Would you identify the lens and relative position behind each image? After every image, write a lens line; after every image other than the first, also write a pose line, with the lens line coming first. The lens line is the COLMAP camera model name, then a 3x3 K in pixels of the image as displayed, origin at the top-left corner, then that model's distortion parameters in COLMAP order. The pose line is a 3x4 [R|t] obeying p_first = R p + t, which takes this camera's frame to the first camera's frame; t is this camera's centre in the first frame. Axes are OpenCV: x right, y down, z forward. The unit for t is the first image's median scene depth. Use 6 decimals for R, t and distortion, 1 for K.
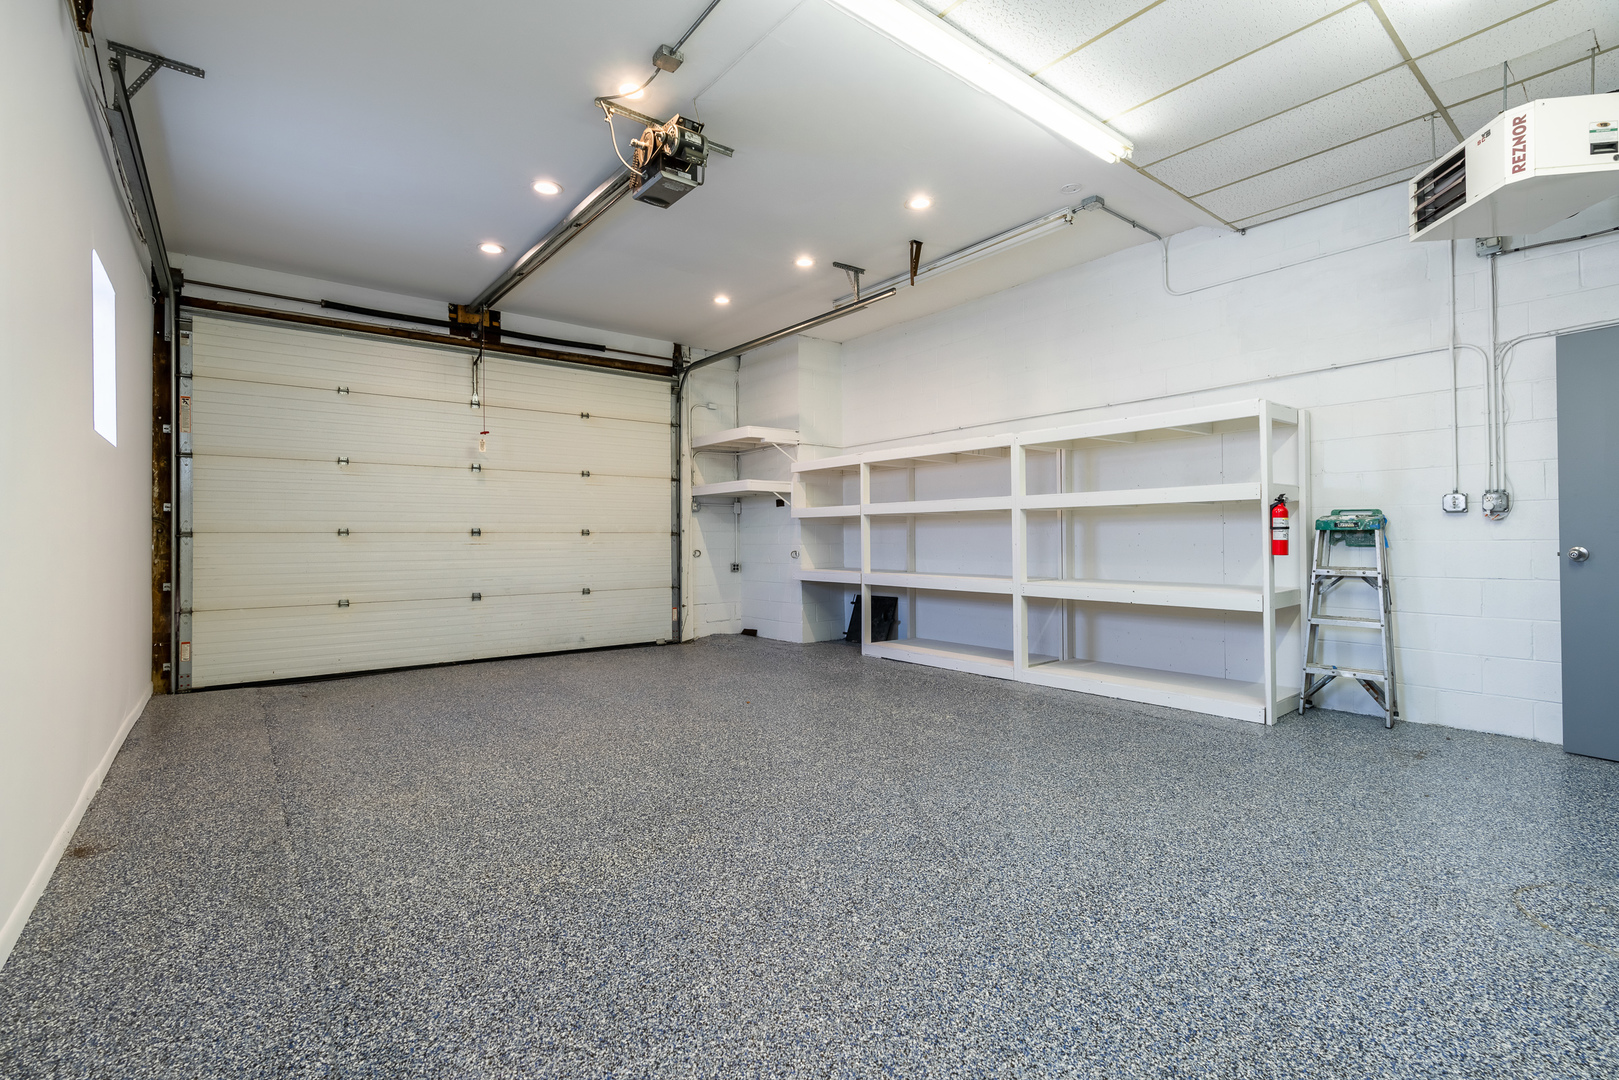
lens RADIAL K [[727.2, 0, 810.9], [0, 727.2, 522.8], [0, 0, 1]] dist [-0.003165, -0.000323]
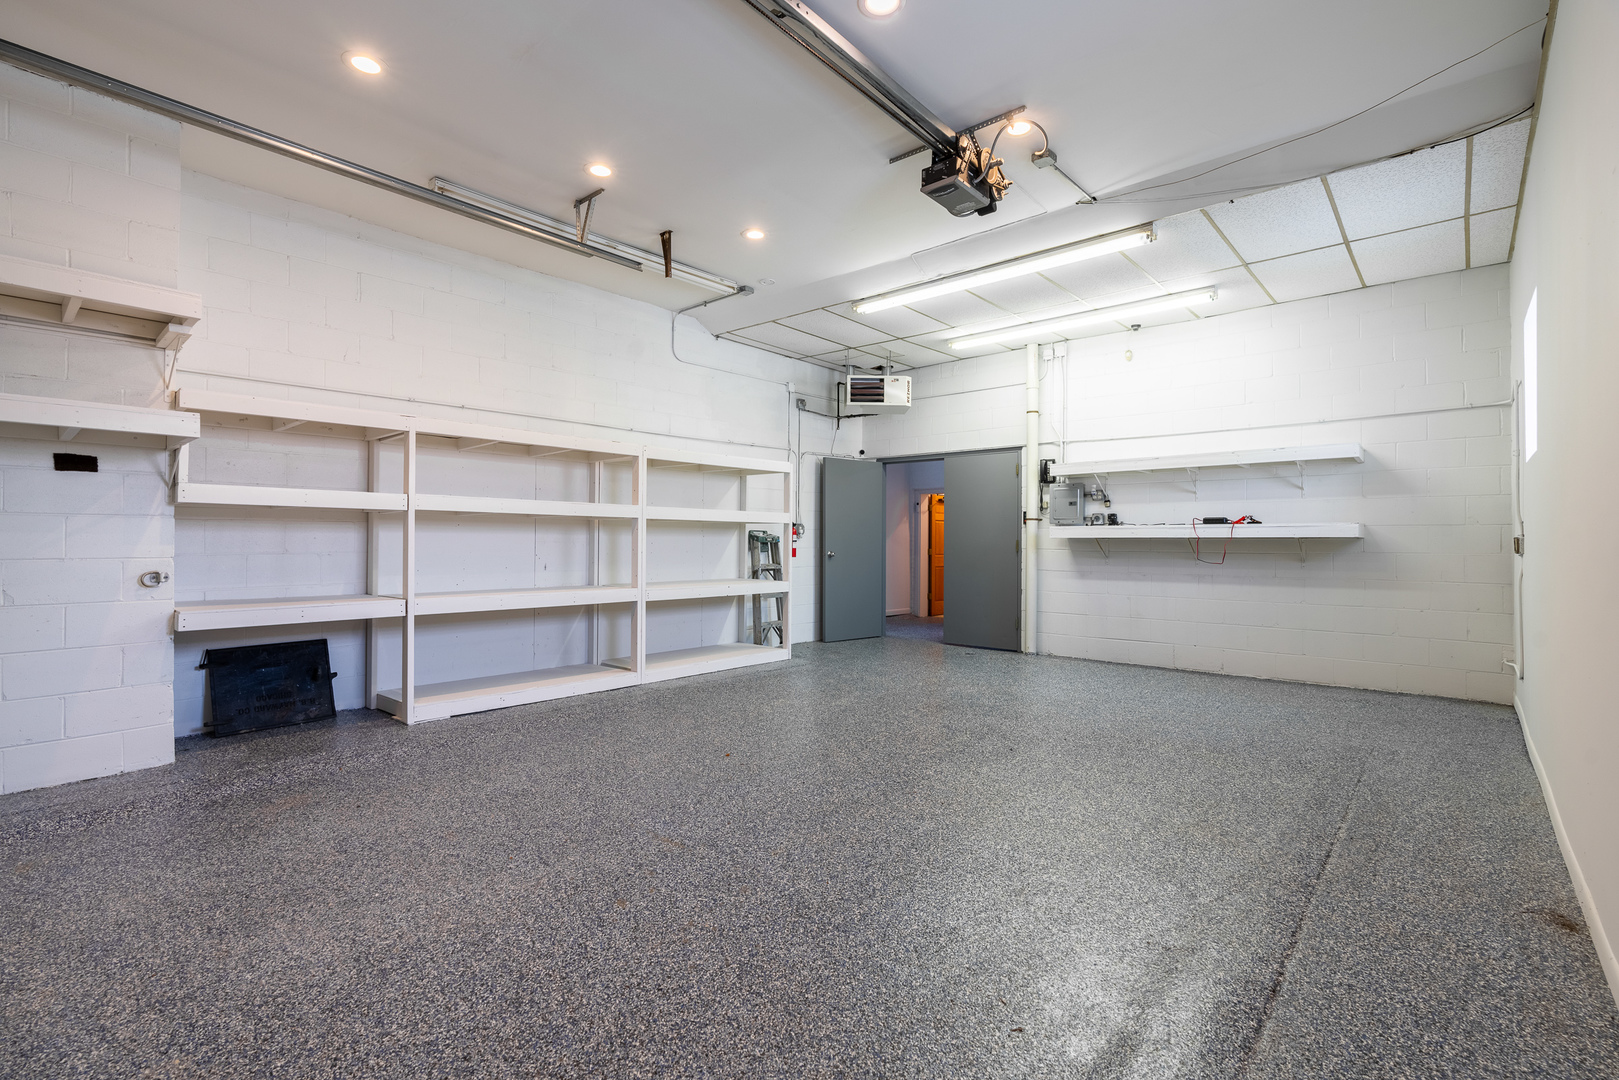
lens RADIAL K [[732.8, 0, 809.5], [0, 732.8, 540.0], [0, 0, 1]] dist [-0.025132, 0.000793]
pose [[-0.166188, 0.016630, 0.985954, -0.794292], [-0.021126, 0.999568, -0.020421, 0.028764], [-0.985868, -0.024223, -0.165765, 0.948143]]
